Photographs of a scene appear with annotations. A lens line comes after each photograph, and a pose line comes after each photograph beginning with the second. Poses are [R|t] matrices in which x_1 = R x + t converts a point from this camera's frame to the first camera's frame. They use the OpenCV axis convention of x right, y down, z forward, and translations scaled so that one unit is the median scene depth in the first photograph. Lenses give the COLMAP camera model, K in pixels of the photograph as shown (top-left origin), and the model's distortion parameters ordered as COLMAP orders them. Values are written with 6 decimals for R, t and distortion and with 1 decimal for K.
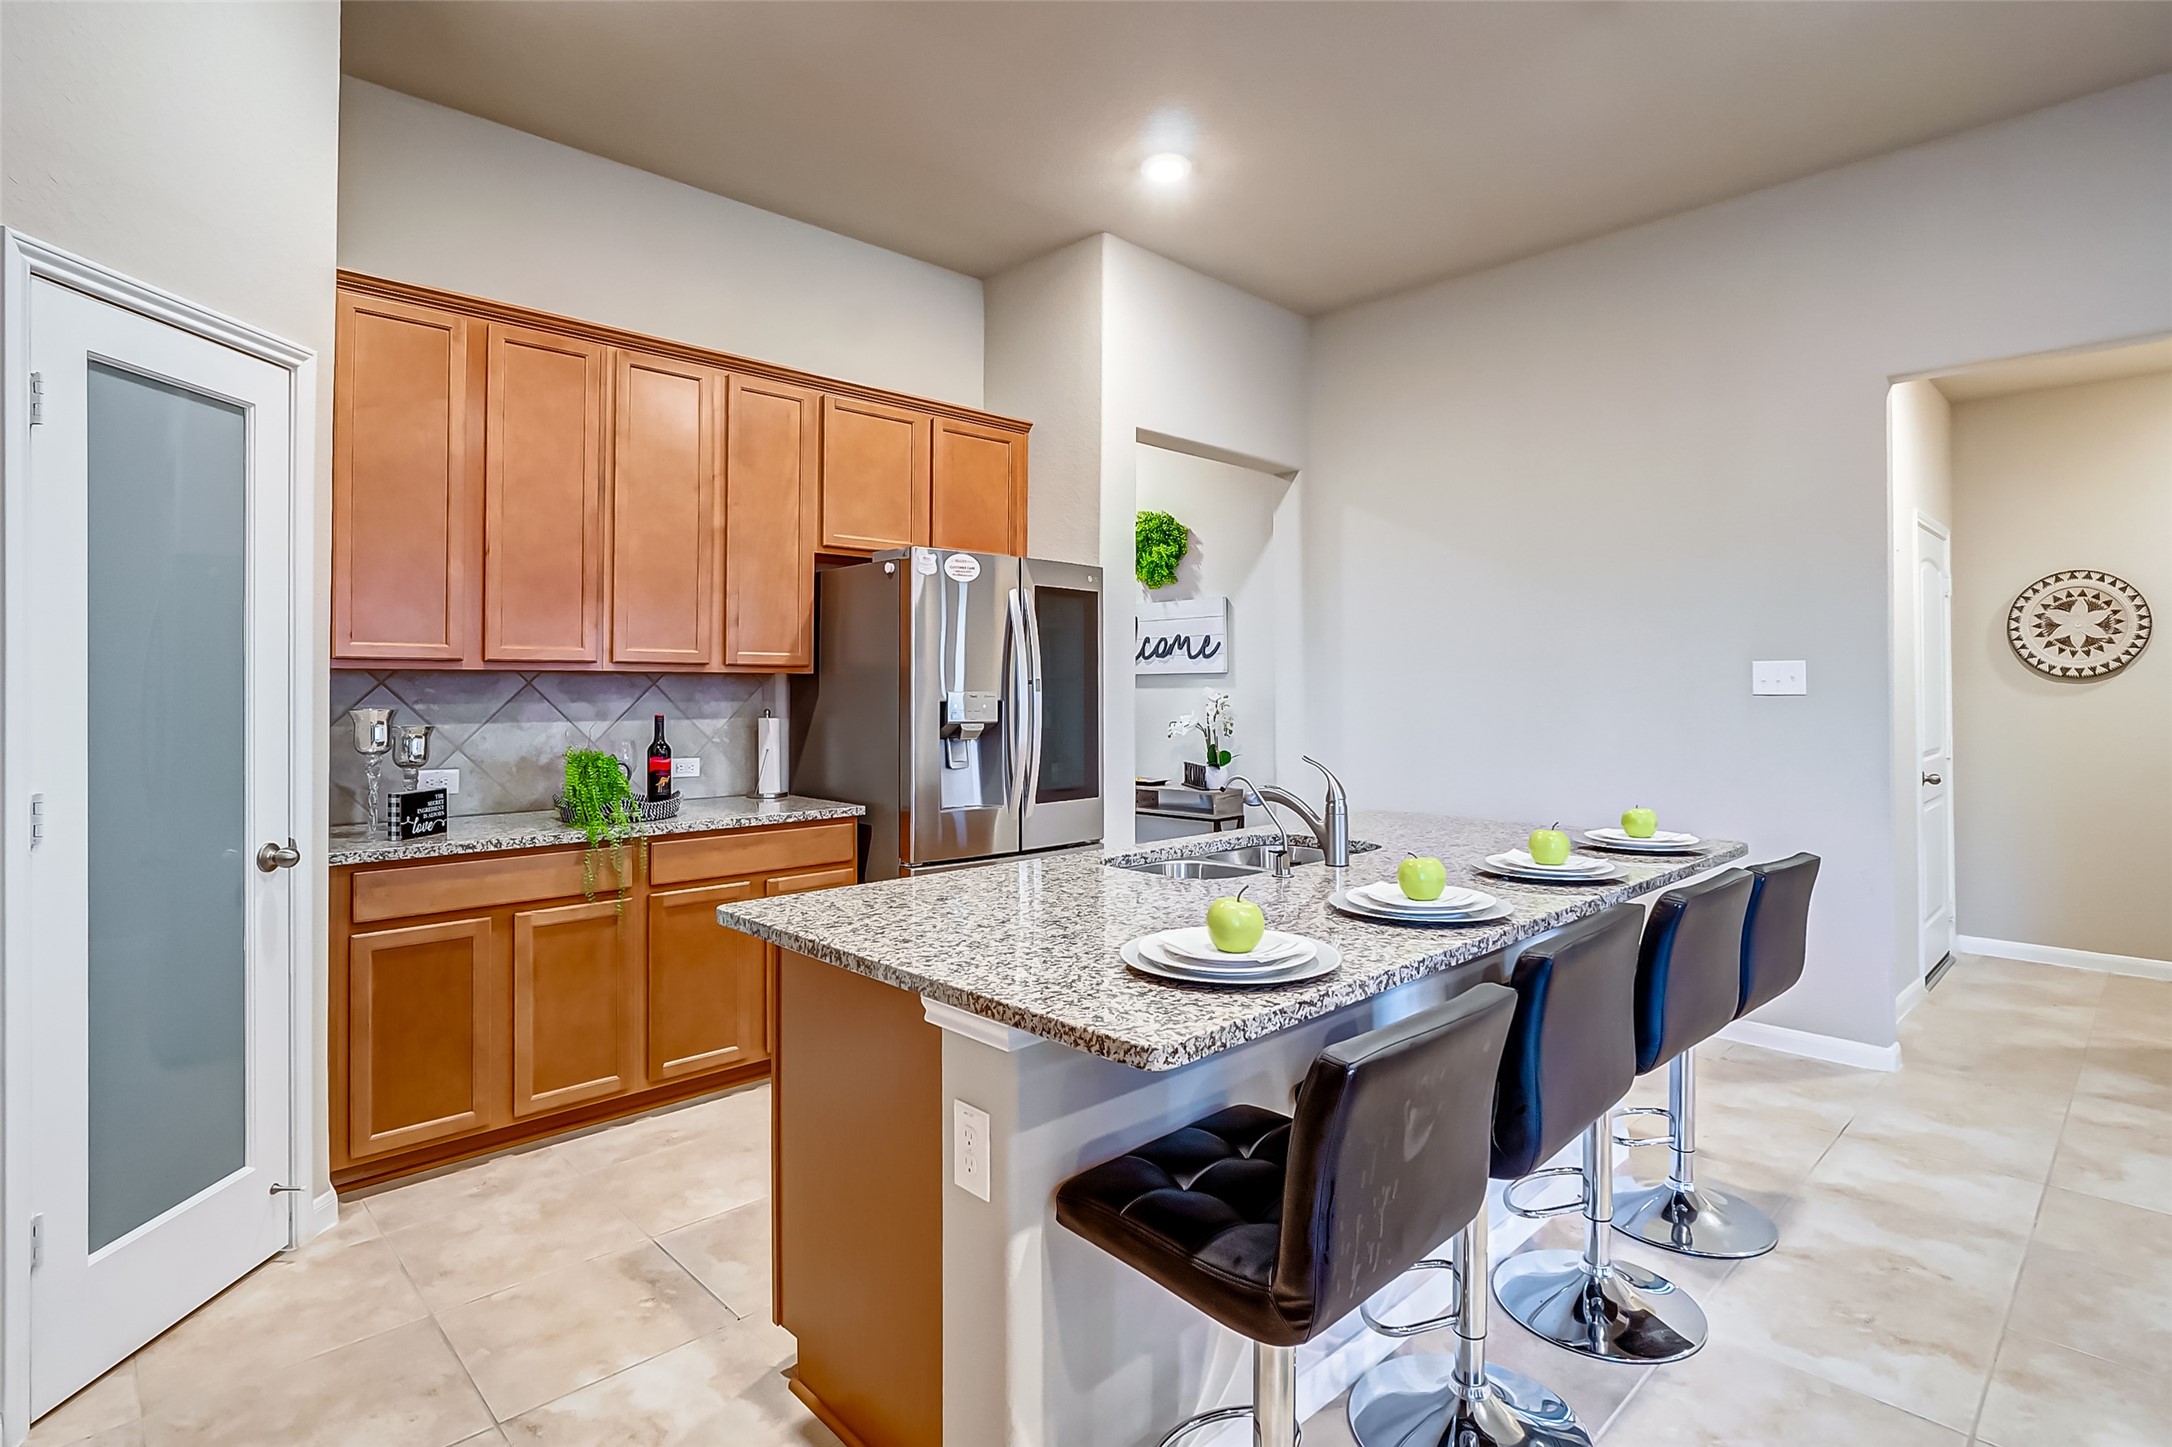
lens RADIAL K [[1062.6, 0, 1089.7], [0, 1062.6, 684.0], [0, 0, 1]] dist [-0.016764, 0.005328]
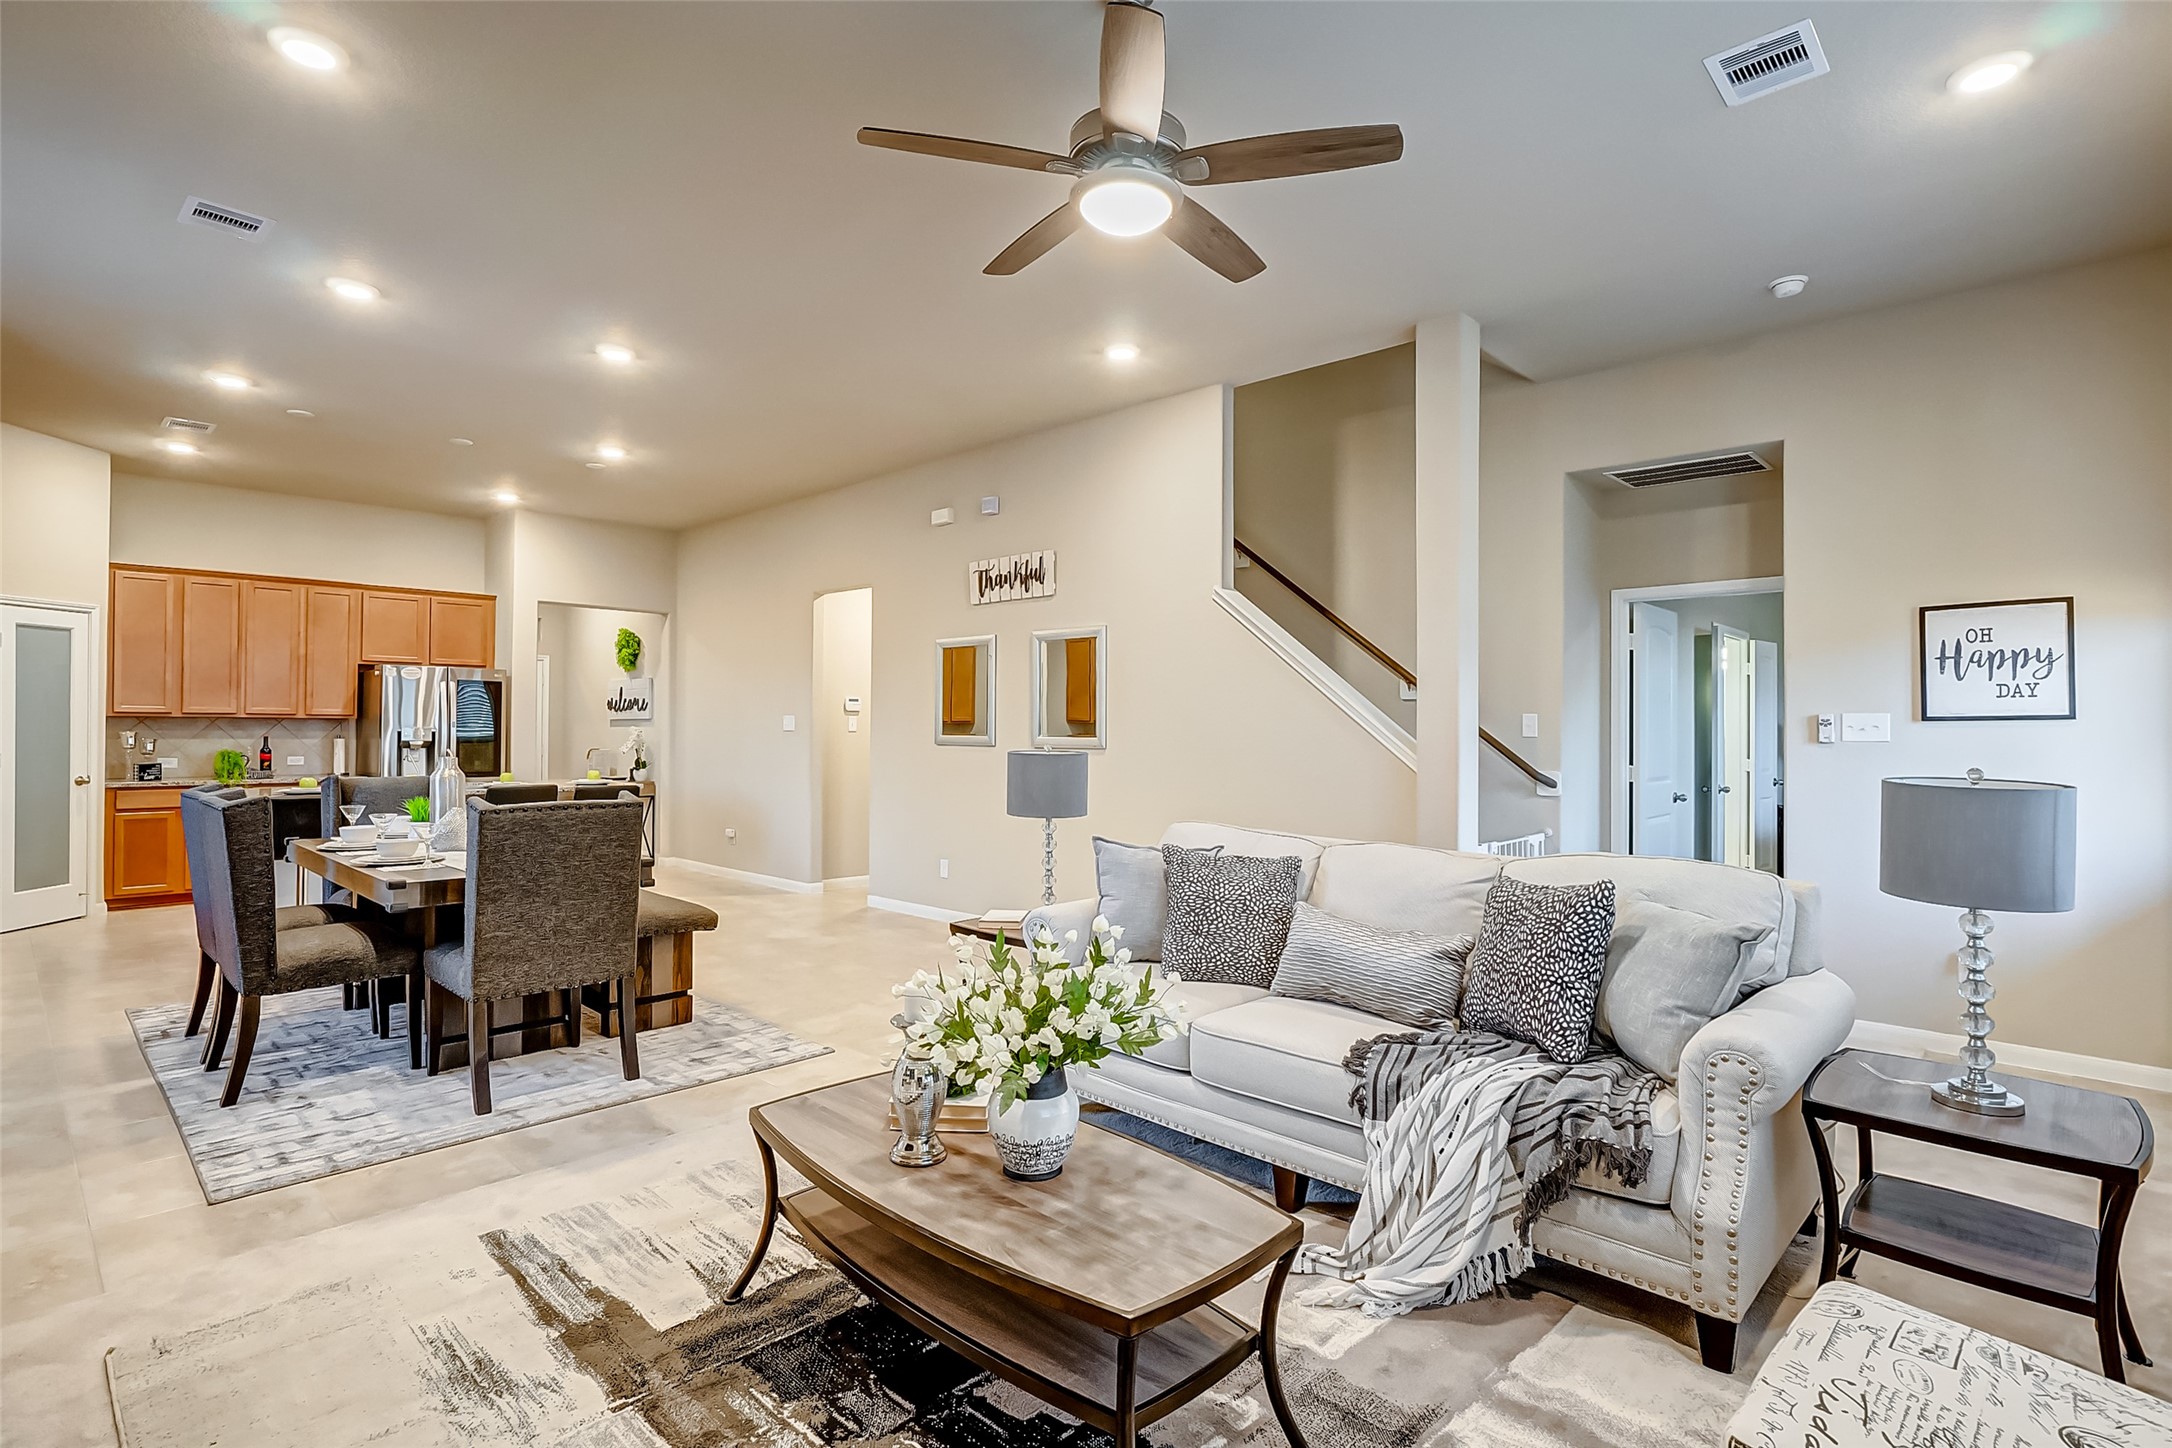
lens RADIAL K [[1062.6, 0, 1085.9], [0, 1062.6, 727.2], [0, 0, 1]] dist [-0.016764, 0.005328]
pose [[0.999611, 0.006048, 0.027225, 1.461974], [-0.006034, 0.999982, -0.000579, 0.000250], [-0.027228, 0.000415, 0.999629, -1.507265]]
